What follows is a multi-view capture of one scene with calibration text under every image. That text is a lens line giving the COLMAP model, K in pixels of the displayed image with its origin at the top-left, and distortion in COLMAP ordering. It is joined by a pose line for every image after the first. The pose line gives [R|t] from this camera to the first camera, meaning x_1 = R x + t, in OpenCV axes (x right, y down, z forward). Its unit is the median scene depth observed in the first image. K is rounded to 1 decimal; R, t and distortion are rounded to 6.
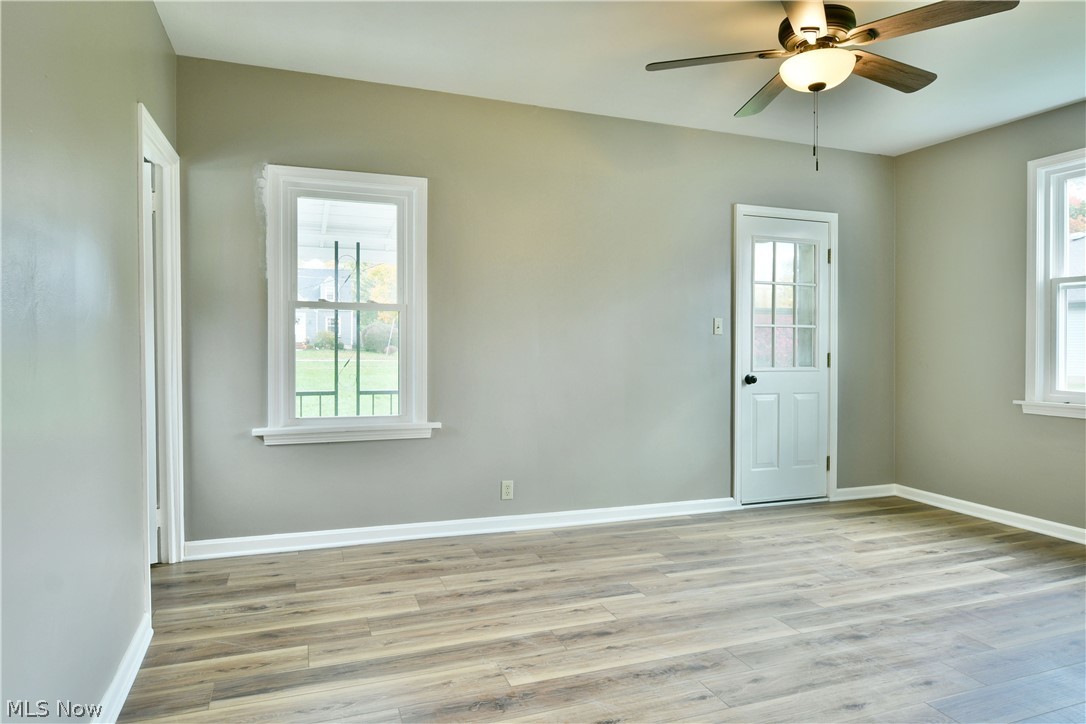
lens RADIAL K [[658.8, 0, 540.1], [0, 658.8, 352.8], [0, 0, 1]] dist [-0.016039, -0.001832]
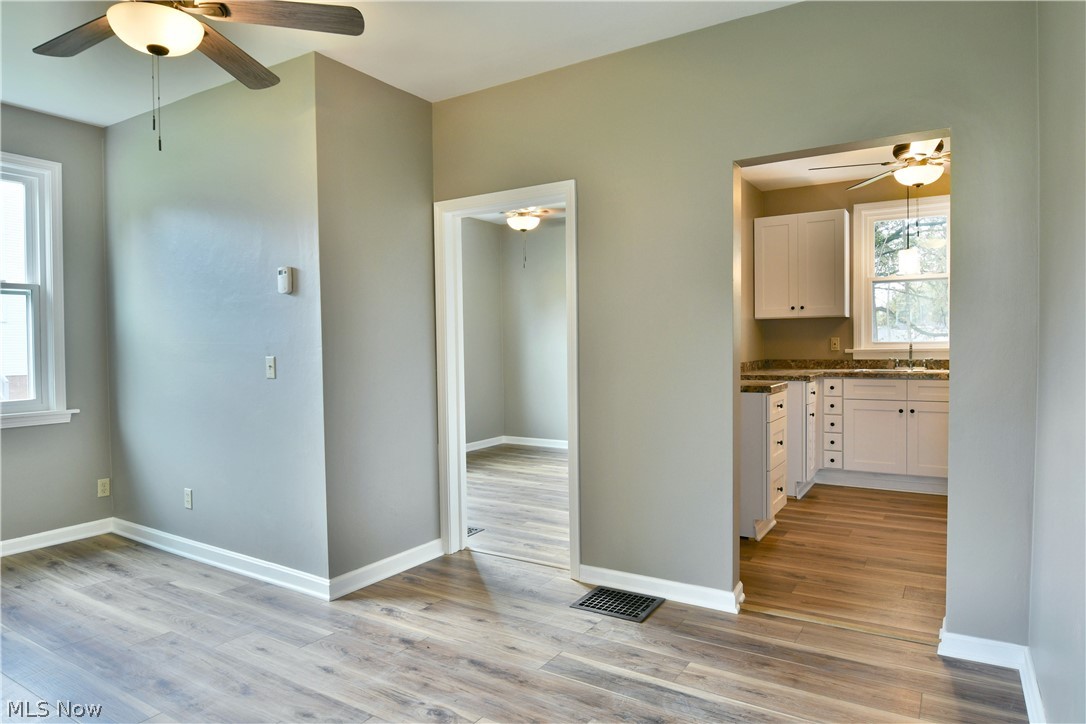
lens RADIAL K [[663.0, 0, 538.5], [0, 663.0, 360.7], [0, 0, 1]] dist [-0.014027, -0.002789]
pose [[-0.603952, -0.021657, 0.796726, -0.412678], [0.017400, 0.999034, 0.040346, -0.028075], [-0.796830, 0.038230, -0.602992, 0.861320]]
